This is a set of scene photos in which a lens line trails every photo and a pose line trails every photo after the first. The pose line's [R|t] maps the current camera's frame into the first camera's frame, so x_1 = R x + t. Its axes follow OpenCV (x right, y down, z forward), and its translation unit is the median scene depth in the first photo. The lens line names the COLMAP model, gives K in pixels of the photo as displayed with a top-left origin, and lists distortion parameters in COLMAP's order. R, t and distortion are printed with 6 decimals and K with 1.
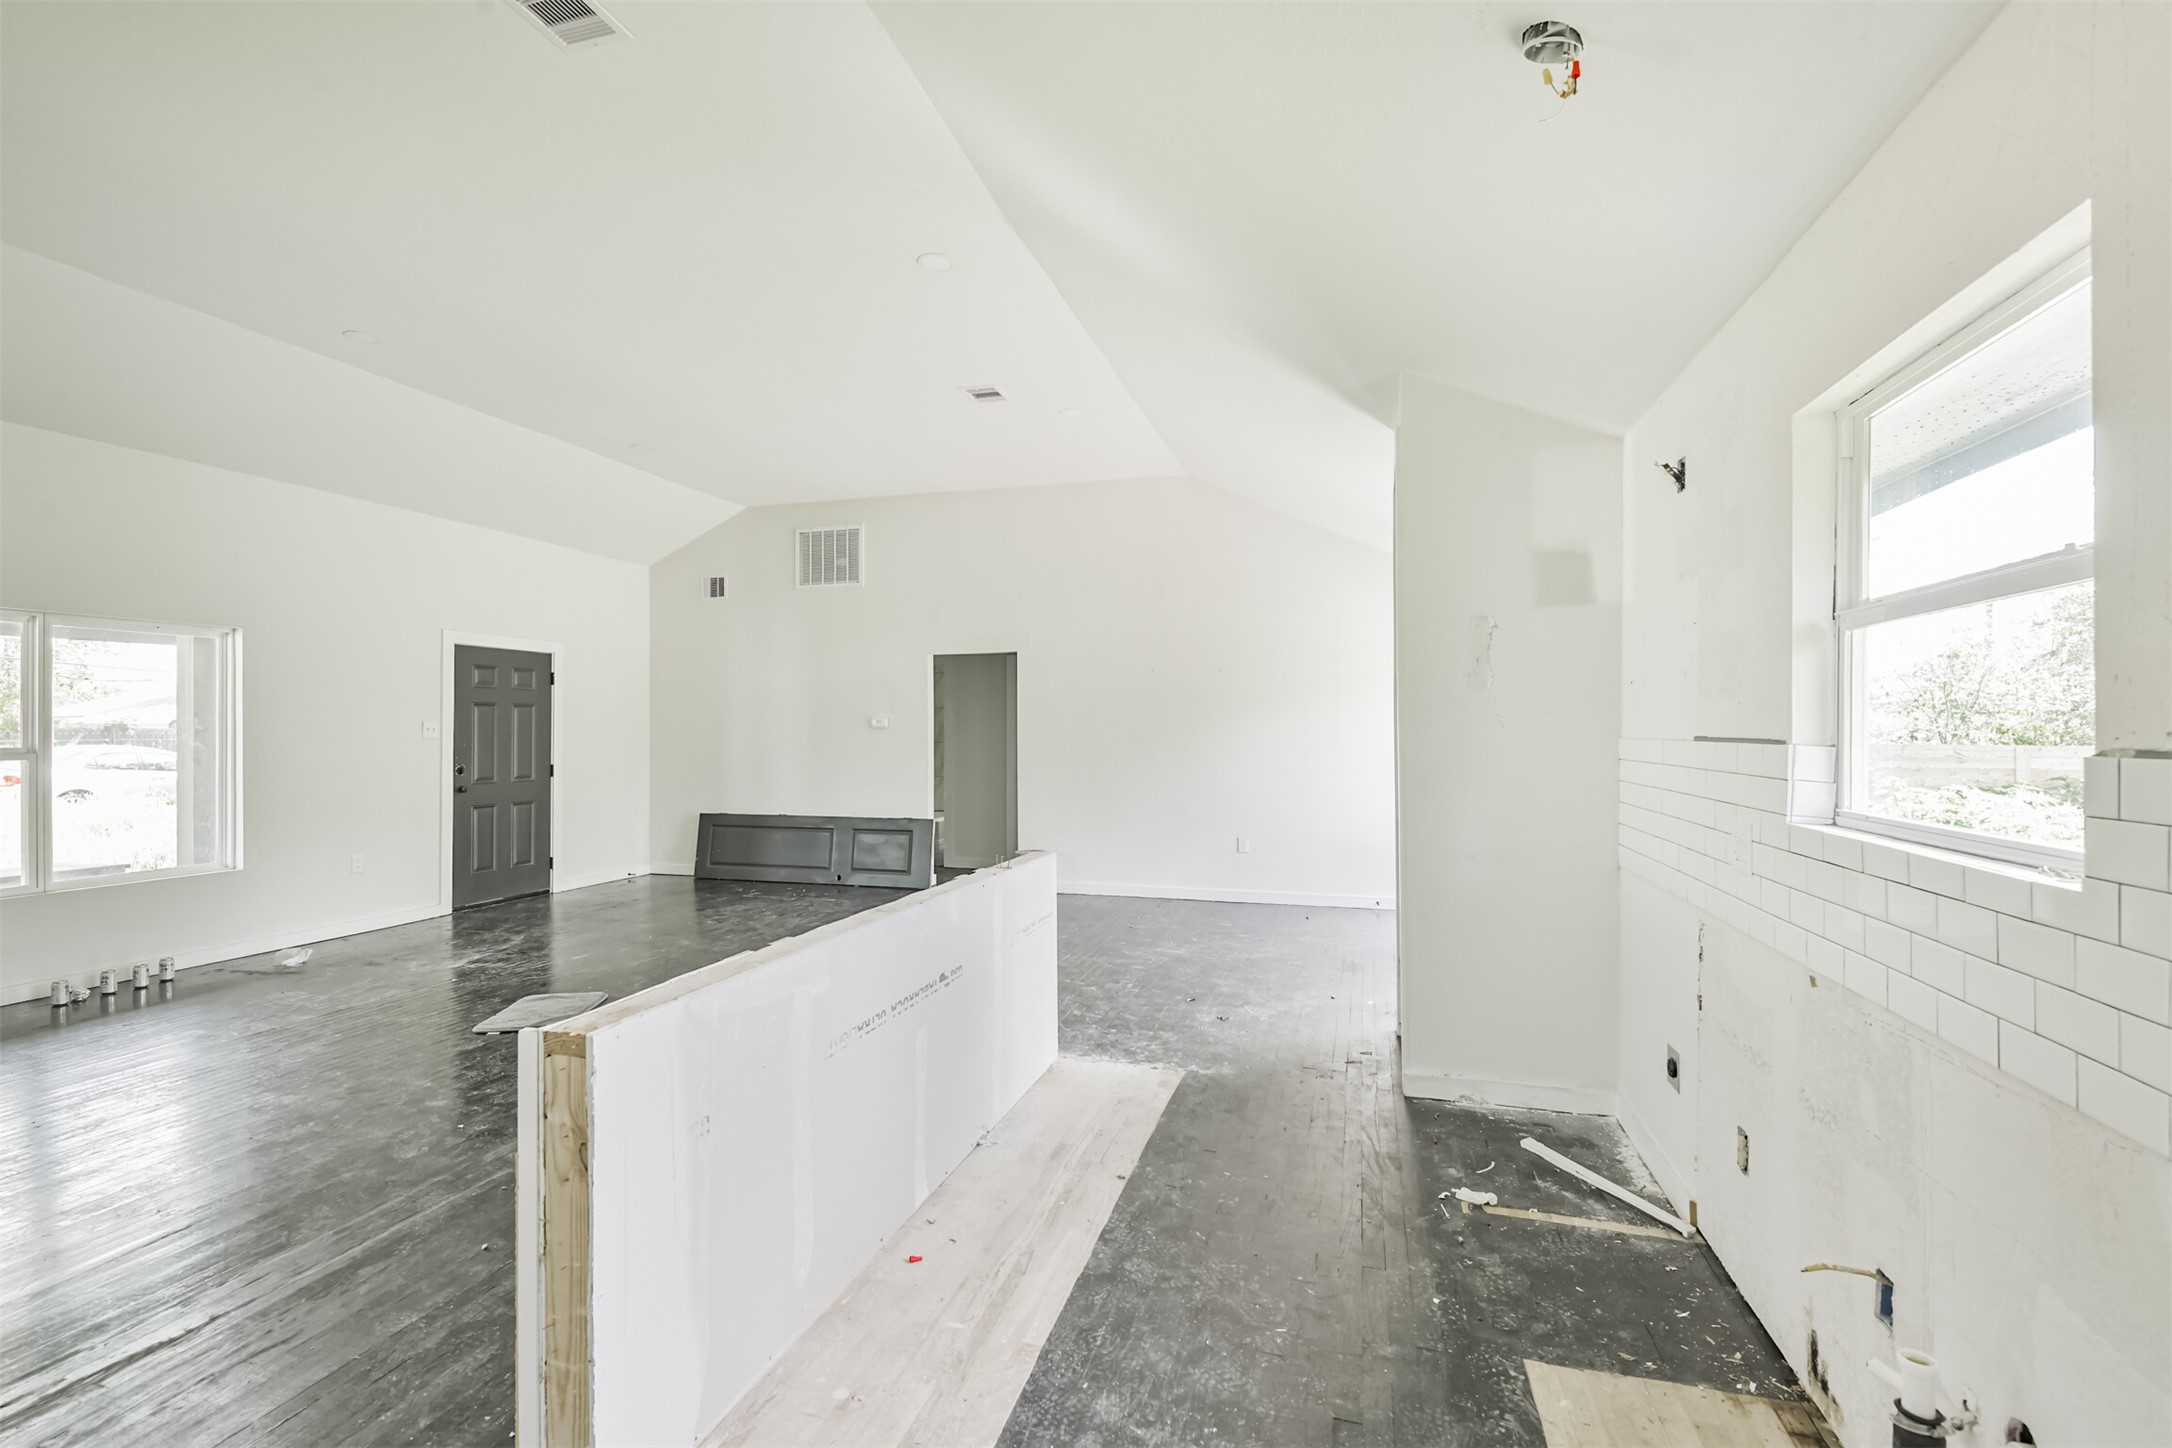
lens RADIAL K [[942.3, 0, 1111.6], [0, 942.3, 719.5], [0, 0, 1]] dist [0.009279, -0.008474]
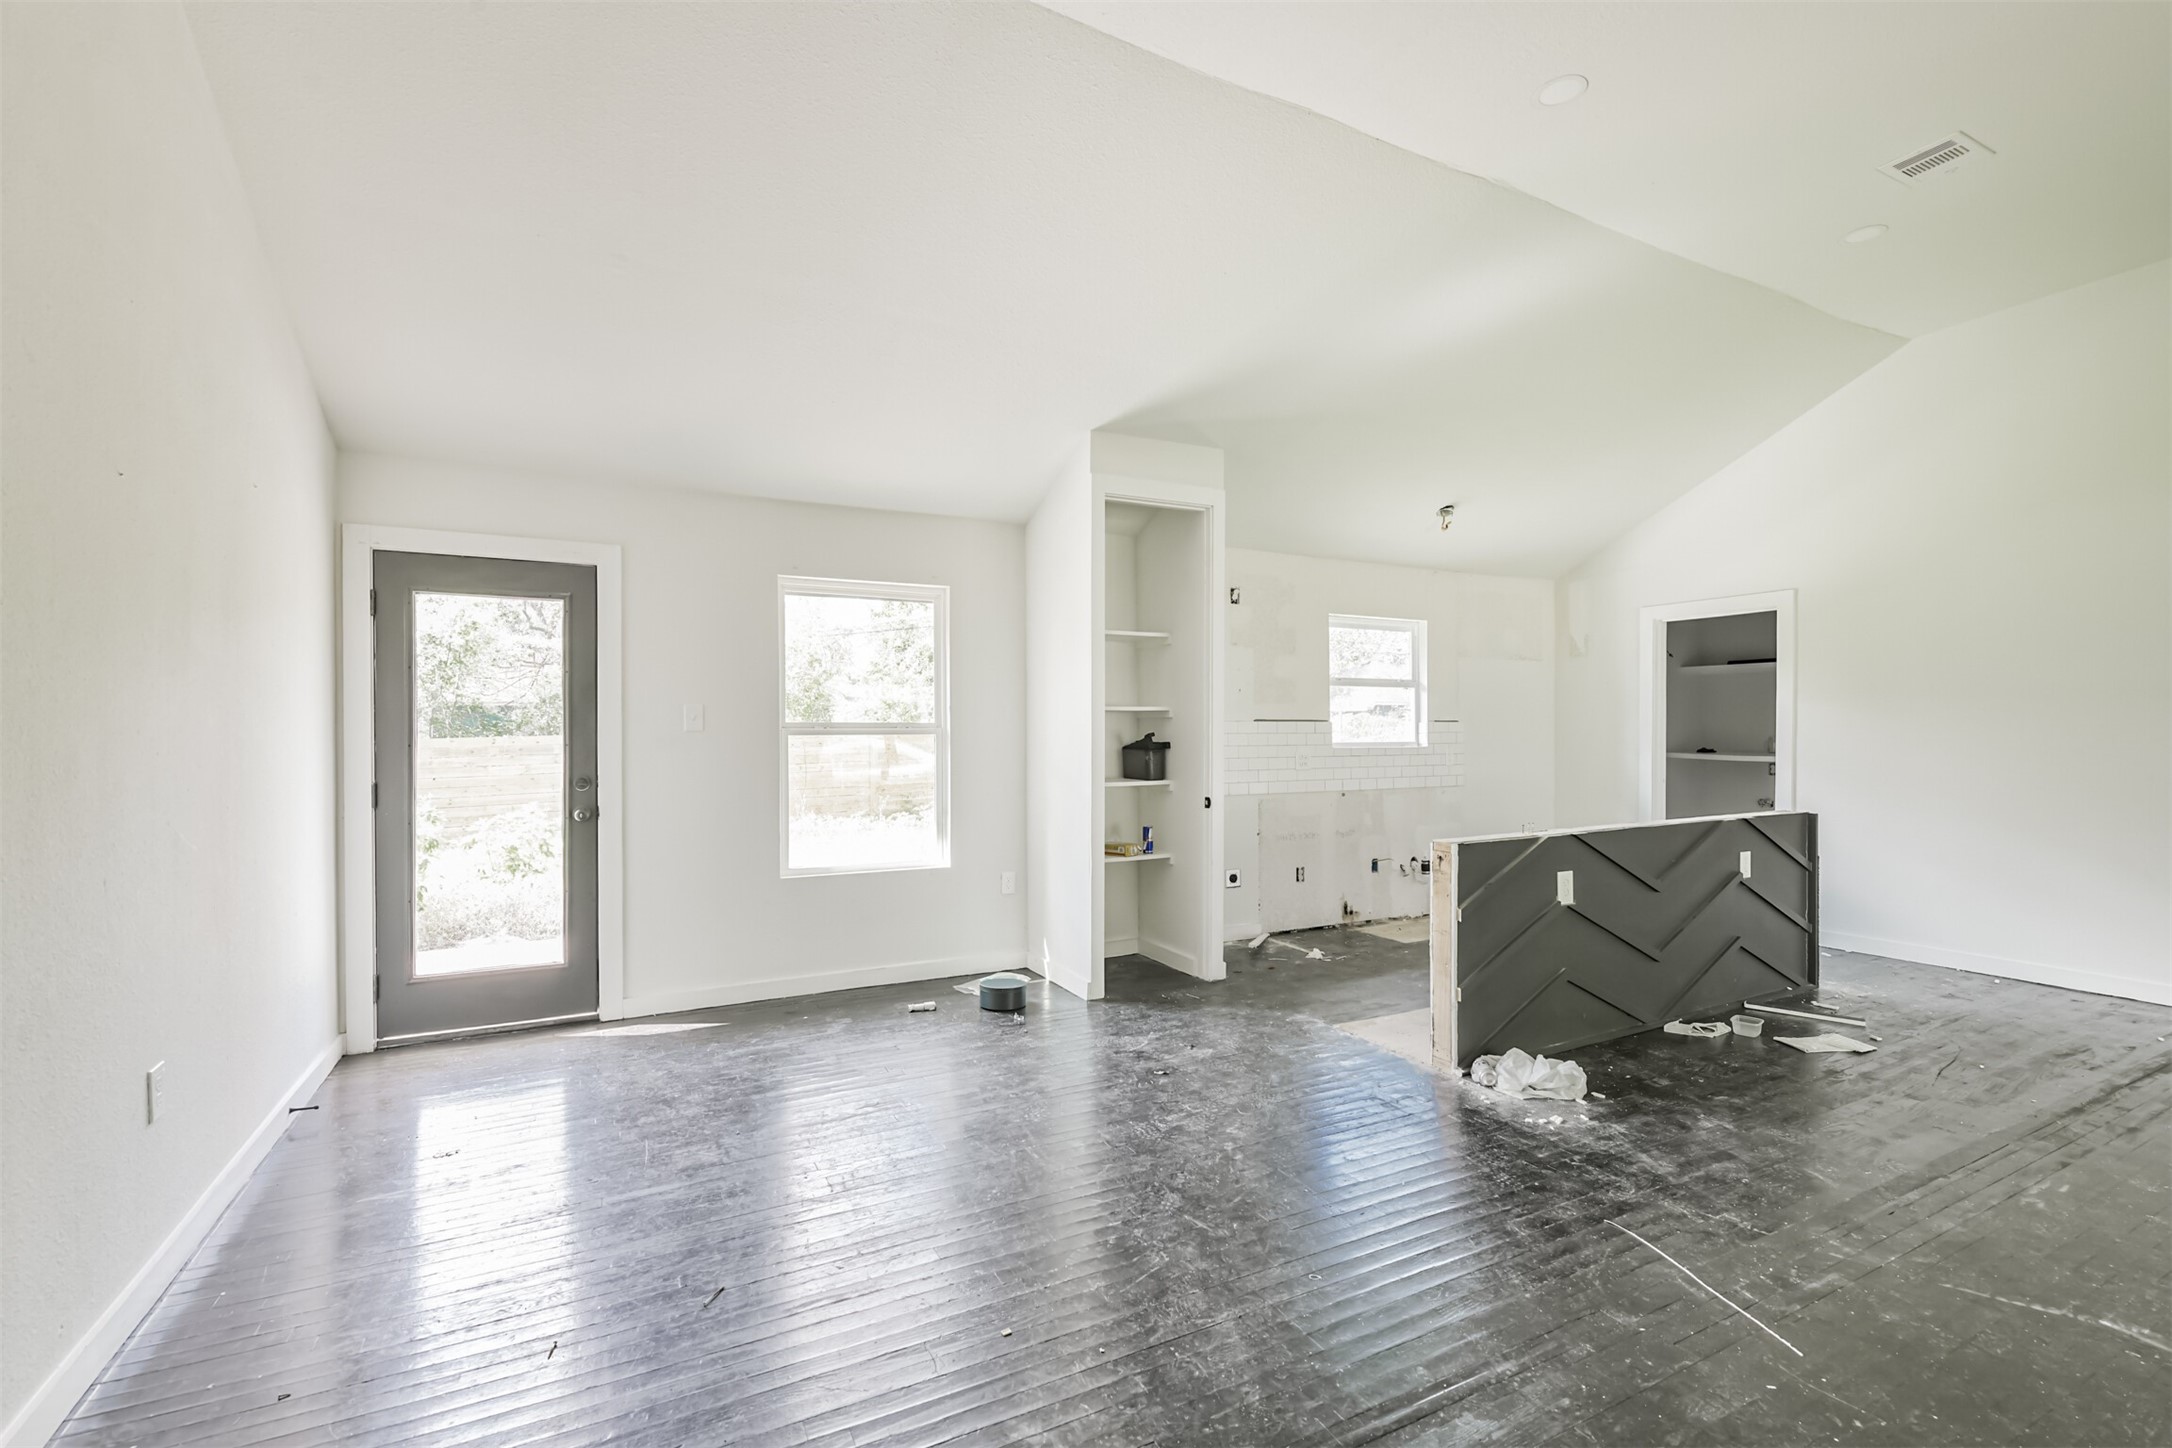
lens RADIAL K [[942.3, 0, 1093.2], [0, 942.3, 740.7], [0, 0, 1]] dist [0.009279, -0.008474]
pose [[-0.676547, -0.003521, 0.736391, -0.287748], [-0.001417, 0.999993, 0.003479, 0.025843], [-0.736398, 0.001310, -0.676547, 1.056608]]
